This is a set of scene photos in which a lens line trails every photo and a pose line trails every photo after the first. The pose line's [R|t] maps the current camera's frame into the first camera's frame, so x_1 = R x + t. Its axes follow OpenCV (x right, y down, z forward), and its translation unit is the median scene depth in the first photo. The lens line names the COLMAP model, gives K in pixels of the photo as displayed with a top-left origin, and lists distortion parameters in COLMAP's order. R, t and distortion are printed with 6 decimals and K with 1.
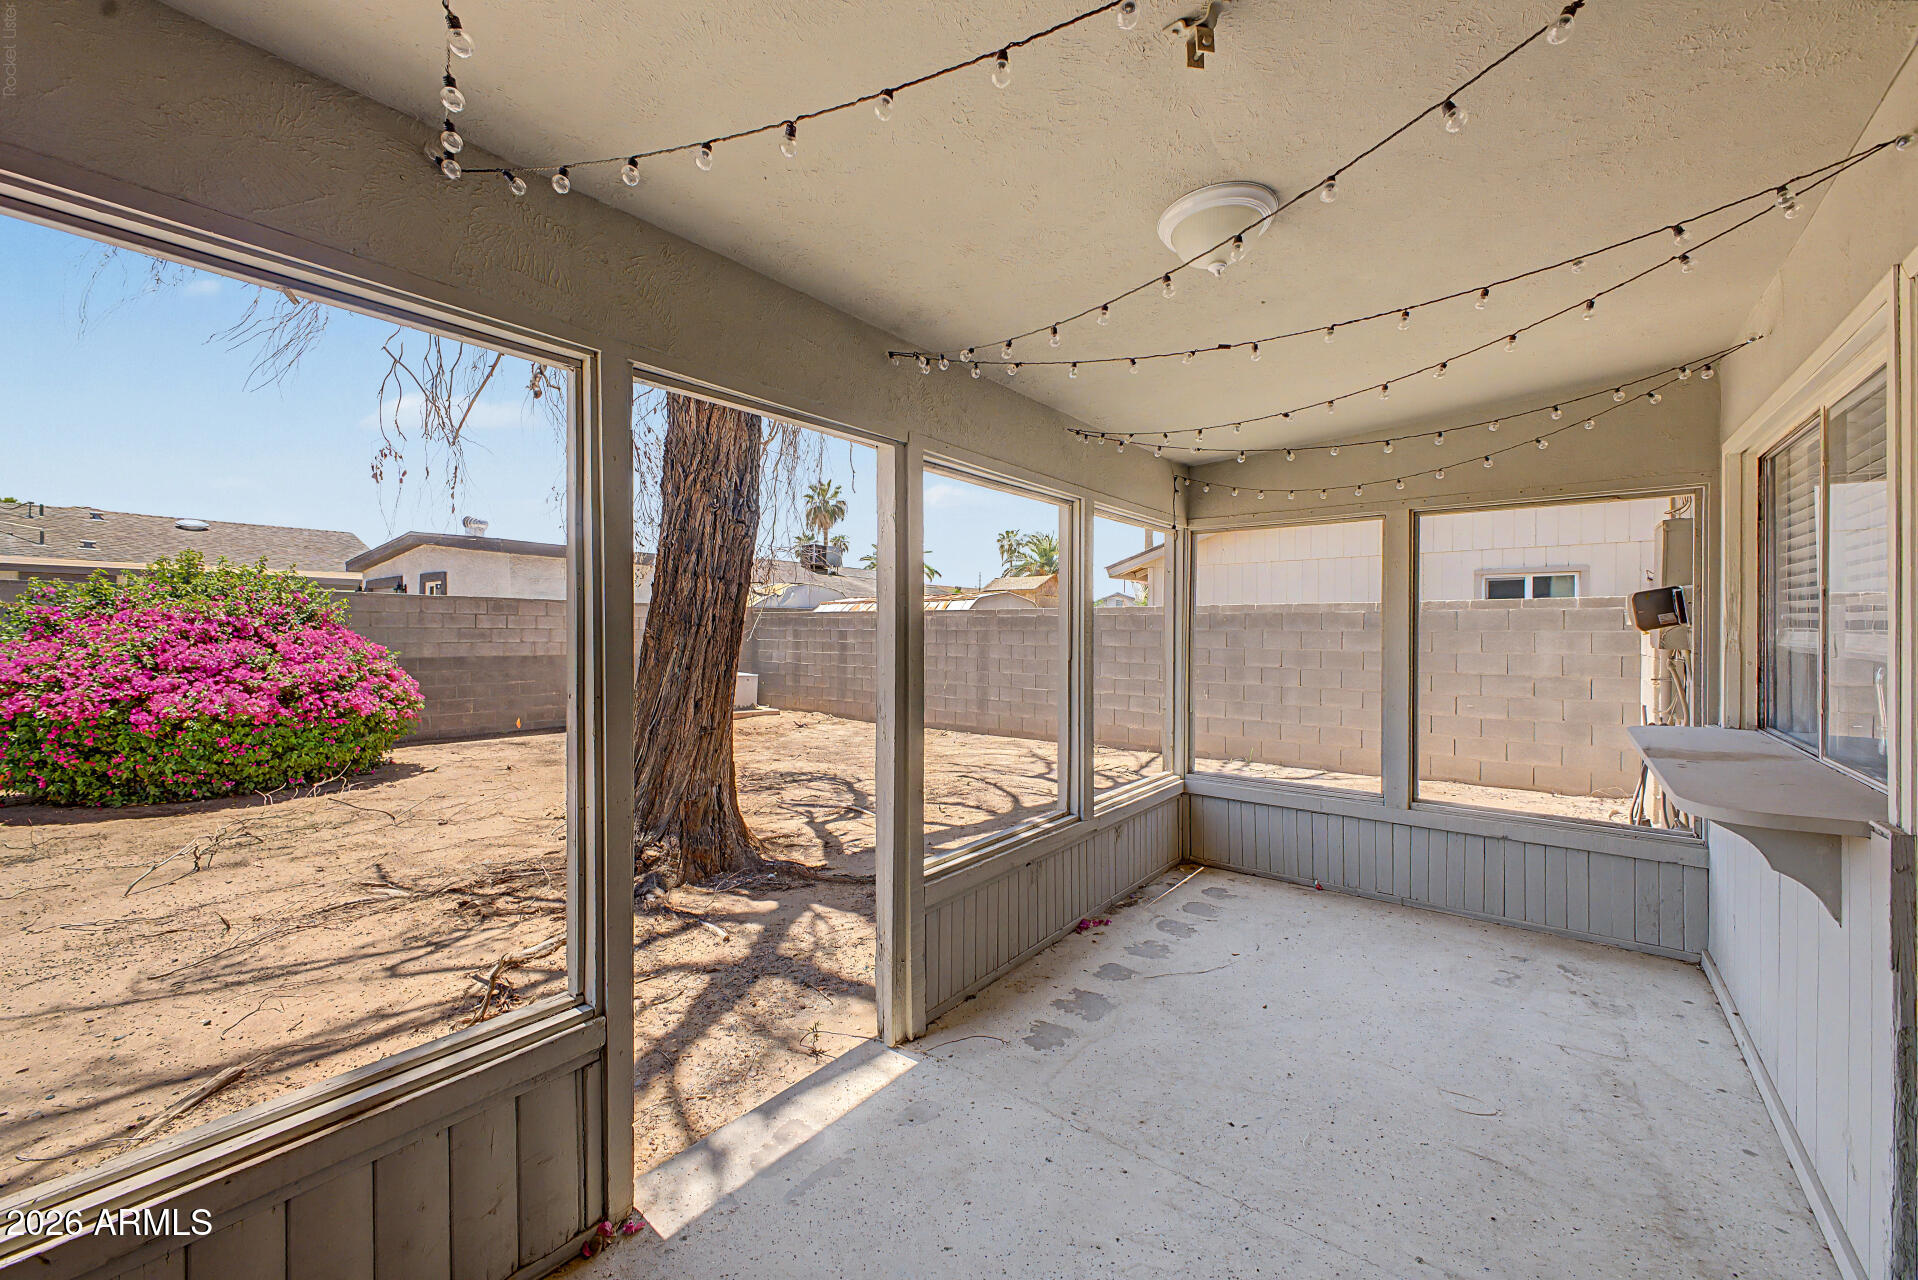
lens RADIAL K [[754.9, 0, 957.0], [0, 754.9, 633.8], [0, 0, 1]] dist [0.036141, -0.017009]
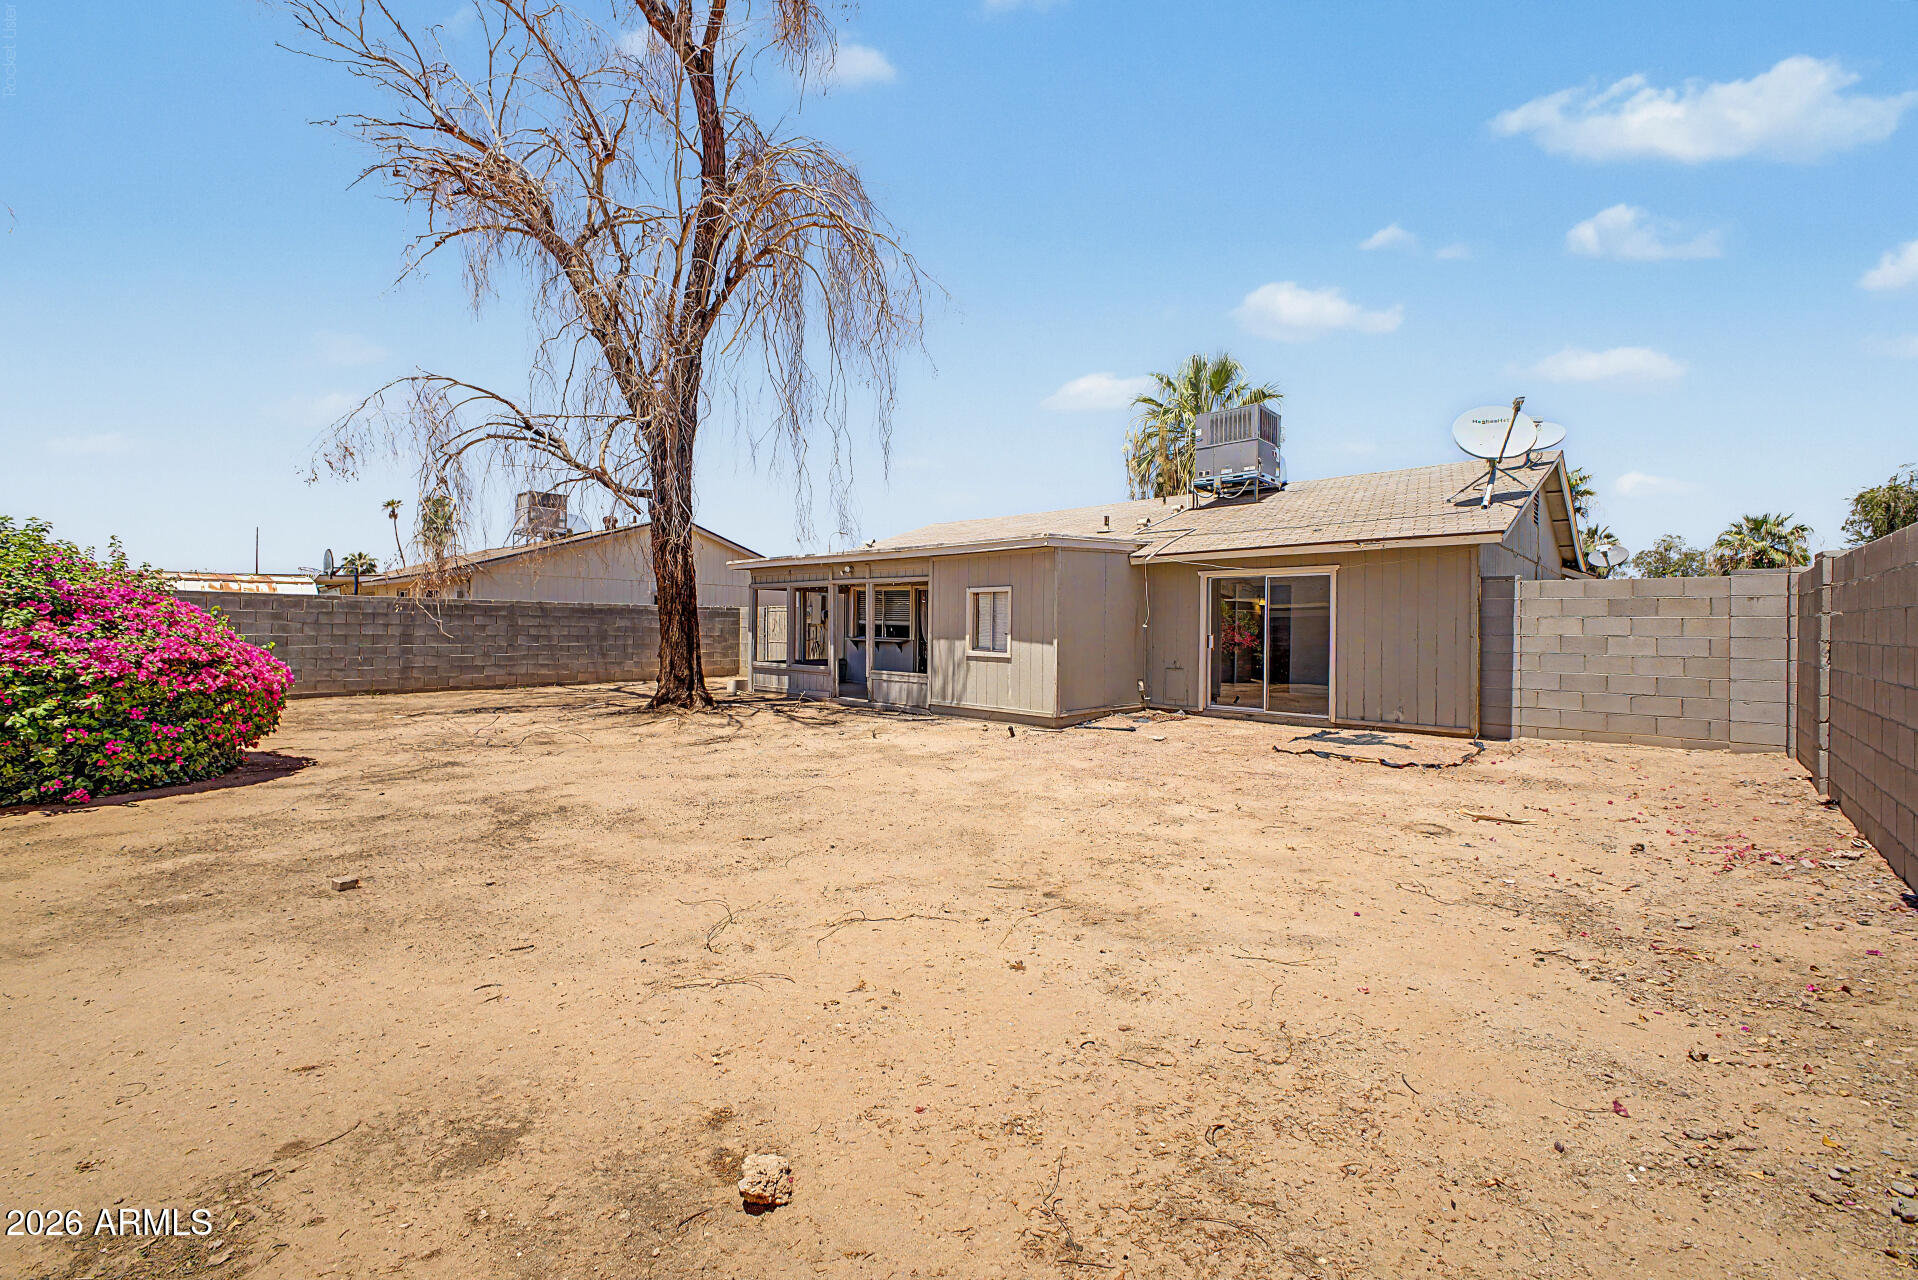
lens RADIAL K [[747.1, 0, 967.8], [0, 747.1, 621.8], [0, 0, 1]] dist [0.014951, -0.000595]
pose [[0.035647, 0.001587, 0.999363, -1.725856], [-0.009664, 0.999953, -0.001244, 0.004097], [-0.999318, -0.009613, 0.035661, -0.017802]]
